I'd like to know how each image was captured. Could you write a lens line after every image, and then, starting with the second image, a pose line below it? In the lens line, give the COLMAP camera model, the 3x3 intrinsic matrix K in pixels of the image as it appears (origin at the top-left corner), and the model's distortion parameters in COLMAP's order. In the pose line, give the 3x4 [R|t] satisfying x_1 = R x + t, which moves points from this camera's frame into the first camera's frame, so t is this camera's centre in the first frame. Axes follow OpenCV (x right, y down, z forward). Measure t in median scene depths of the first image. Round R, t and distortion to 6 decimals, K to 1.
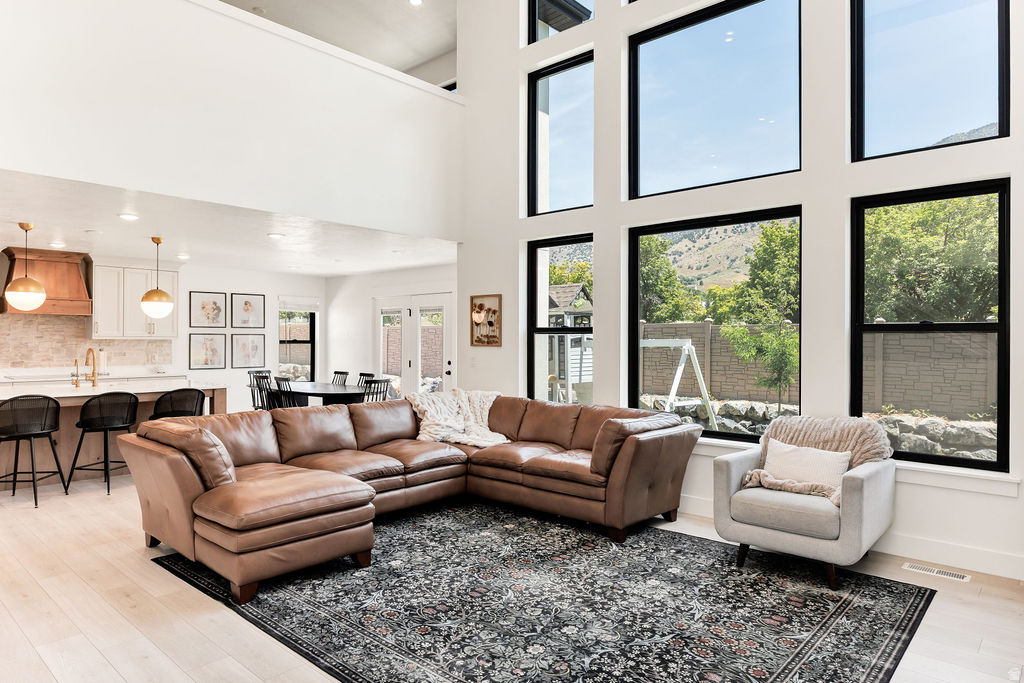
lens RADIAL K [[626.7, 0, 518.1], [0, 626.7, 339.1], [0, 0, 1]] dist [-0.019470, 0.001211]
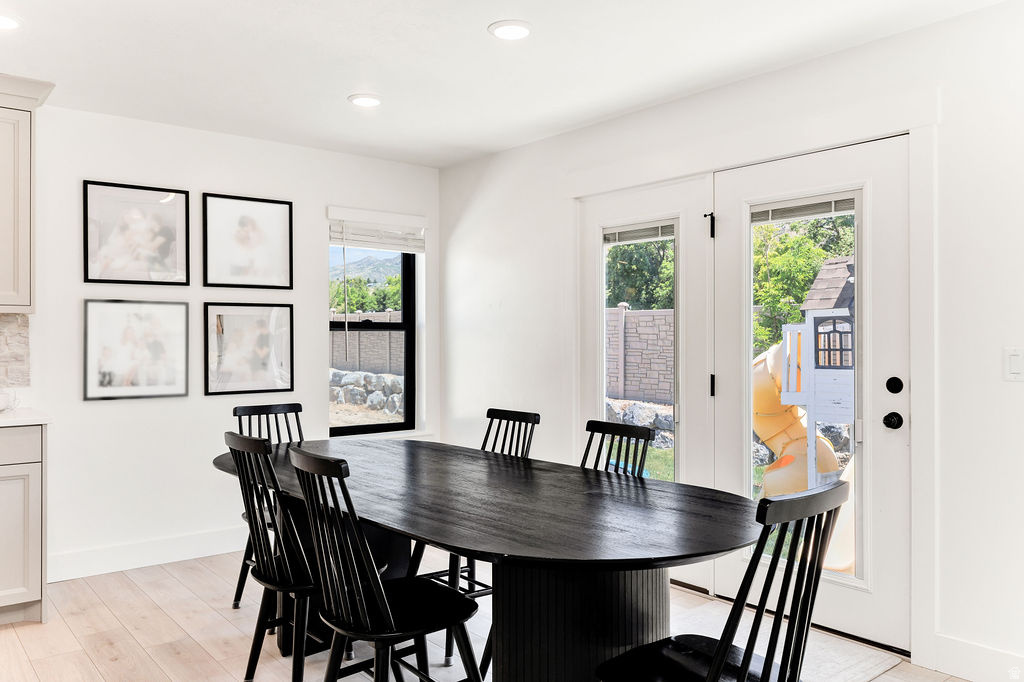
lens RADIAL K [[789.4, 0, 510.6], [0, 789.4, 340.8], [0, 0, 1]] dist [-0.012383, -0.002075]
pose [[0.986953, -0.005736, -0.160906, -0.394744], [0.006275, 0.999976, 0.002843, 0.028074], [0.160886, -0.003816, 0.986966, 1.098394]]
